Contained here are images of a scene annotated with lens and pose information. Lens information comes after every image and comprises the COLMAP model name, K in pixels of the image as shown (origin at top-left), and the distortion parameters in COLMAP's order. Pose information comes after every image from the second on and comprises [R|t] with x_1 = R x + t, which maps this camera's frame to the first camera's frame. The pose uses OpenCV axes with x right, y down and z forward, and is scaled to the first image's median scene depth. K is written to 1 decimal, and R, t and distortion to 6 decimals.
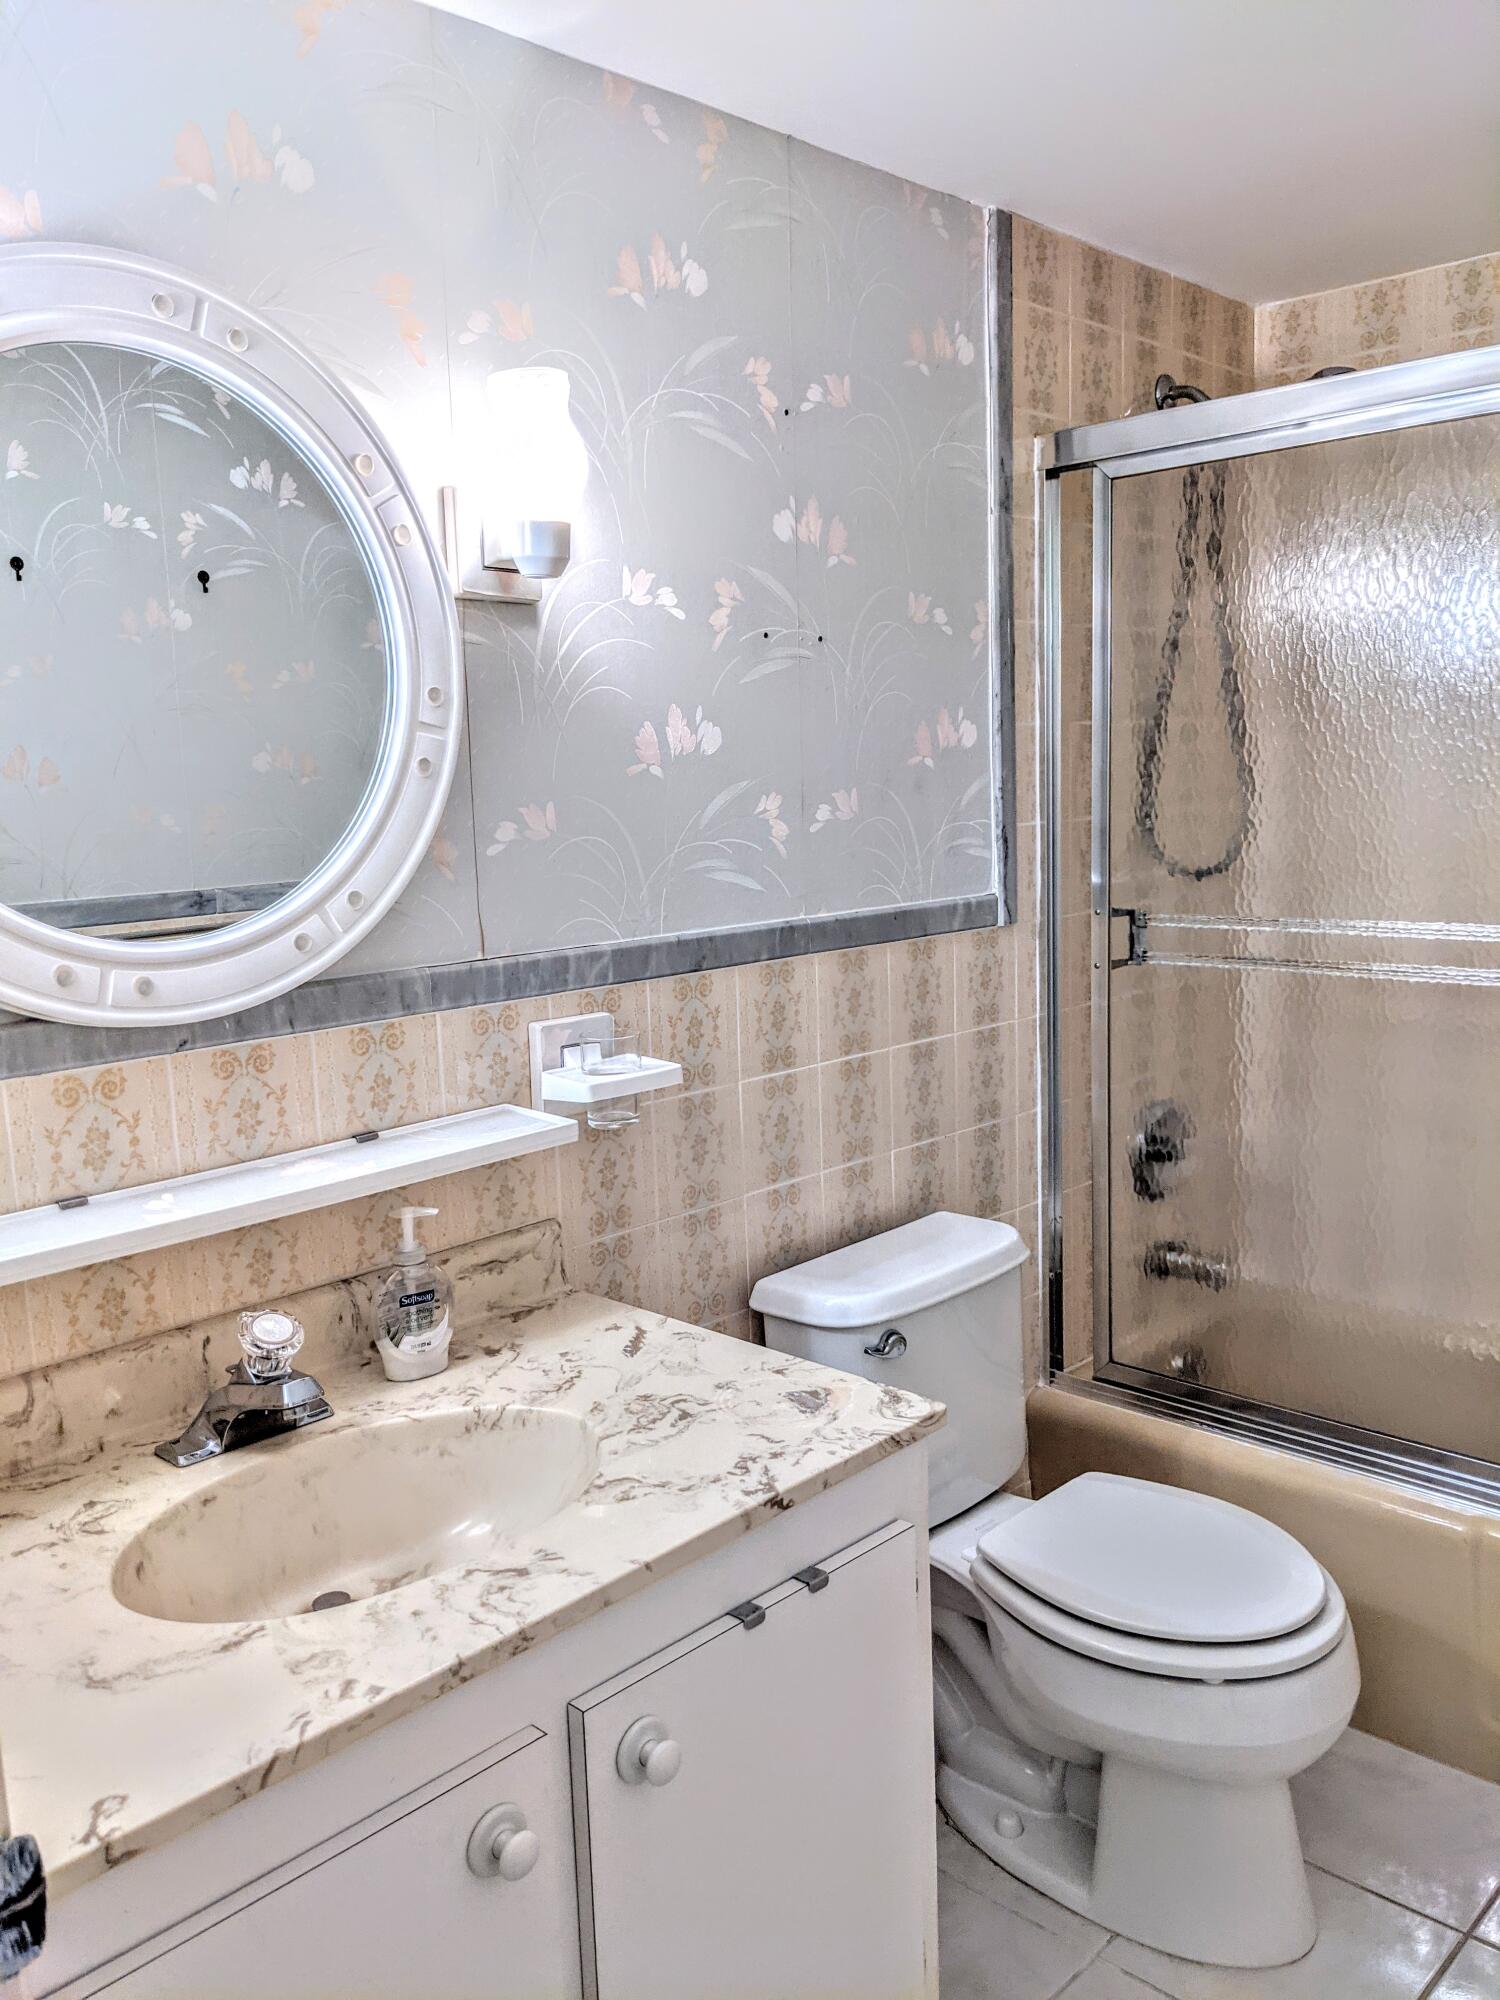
lens RADIAL K [[1581.0, 0, 765.5], [0, 1581.0, 999.3], [0, 0, 1]] dist [0.063595, -0.111588]
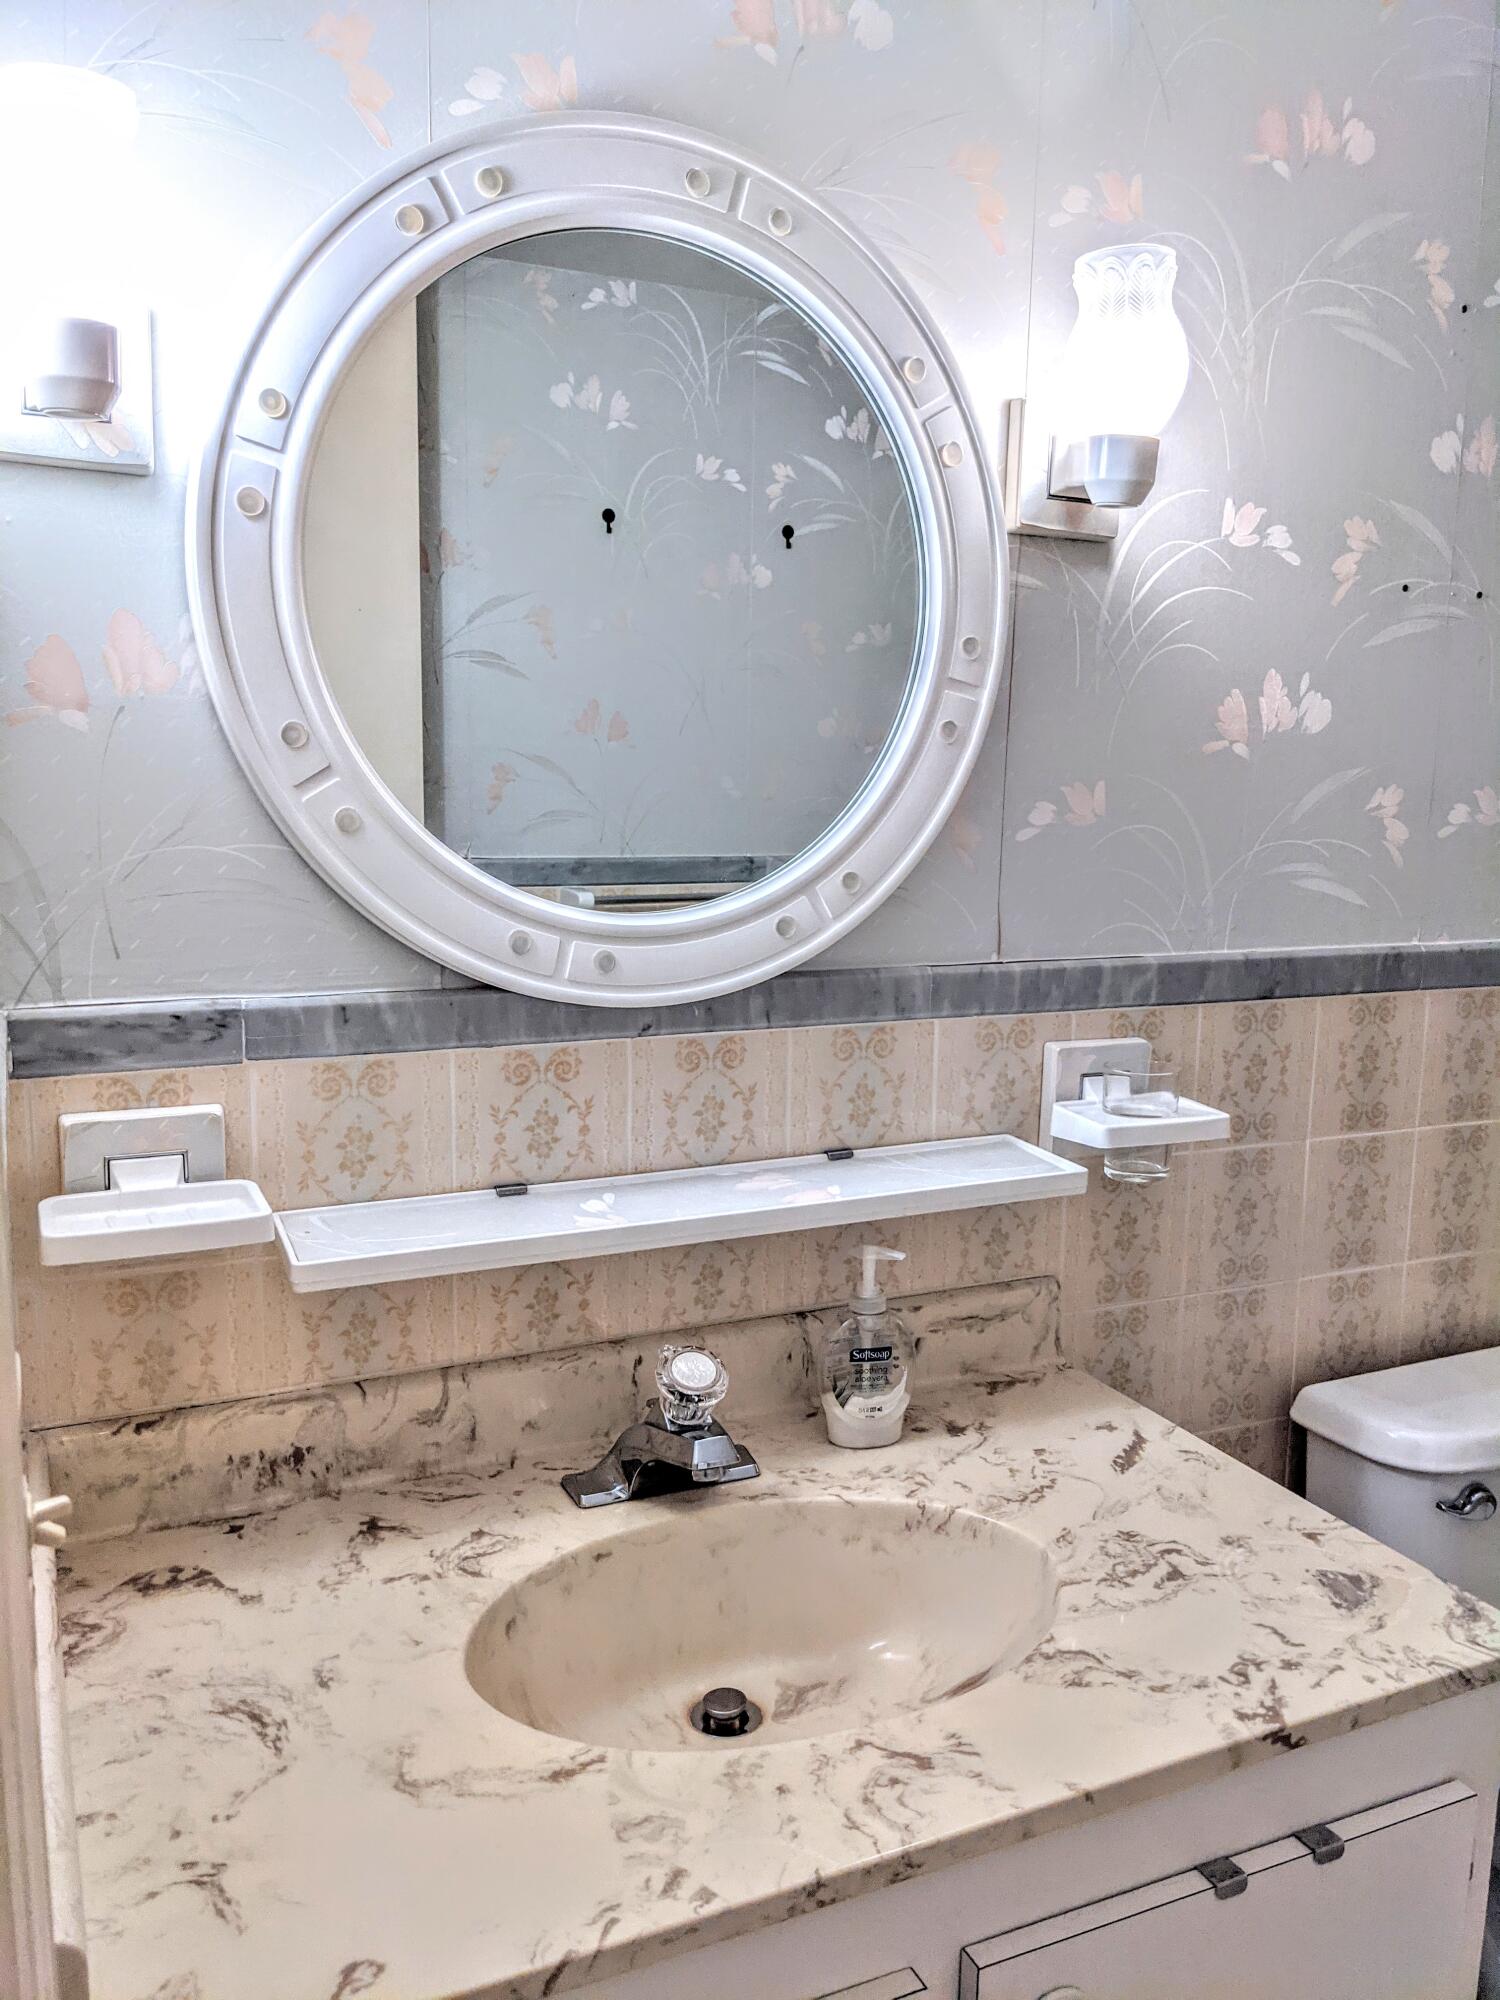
lens RADIAL K [[1581.0, 0, 765.5], [0, 1581.0, 999.3], [0, 0, 1]] dist [0.063595, -0.111588]
pose [[0.929119, 0.104851, -0.354604, 0.009559], [-0.100913, 0.994454, 0.029637, -0.020433], [0.355745, 0.008248, 0.934547, 0.185260]]
